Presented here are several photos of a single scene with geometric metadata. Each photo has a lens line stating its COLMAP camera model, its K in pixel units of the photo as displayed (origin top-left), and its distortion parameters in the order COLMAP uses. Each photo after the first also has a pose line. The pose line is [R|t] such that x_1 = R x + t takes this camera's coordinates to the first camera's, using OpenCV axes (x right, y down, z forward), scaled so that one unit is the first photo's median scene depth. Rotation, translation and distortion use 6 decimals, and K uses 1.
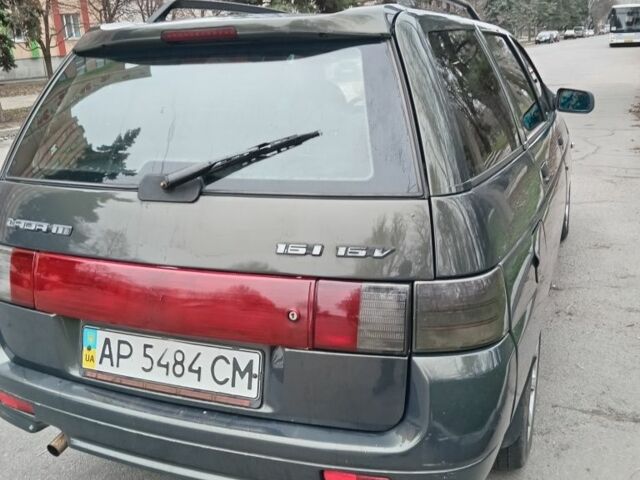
lens RADIAL K [[641.4, 0, 320.0], [0, 641.4, 240.0], [0, 0, 1]] dist [0.097463, -0.250528]
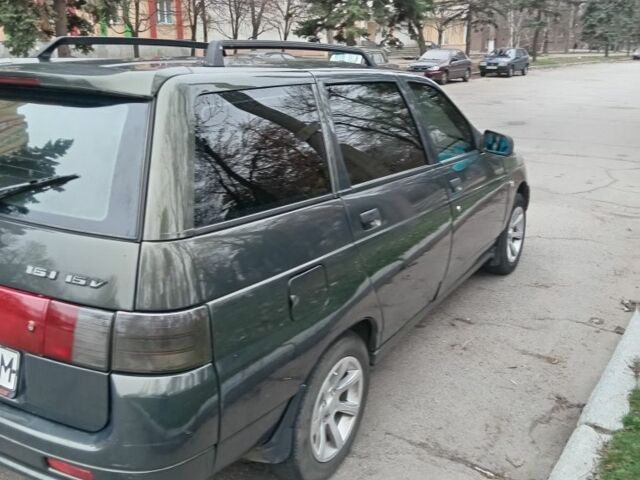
lens RADIAL K [[641.4, 0, 320.0], [0, 641.4, 240.0], [0, 0, 1]] dist [0.097463, -0.250528]
pose [[0.986422, 0.105248, -0.126073, 0.588198], [-0.104084, 0.994443, 0.015802, -0.111641], [0.127035, -0.002465, 0.991895, -0.122160]]
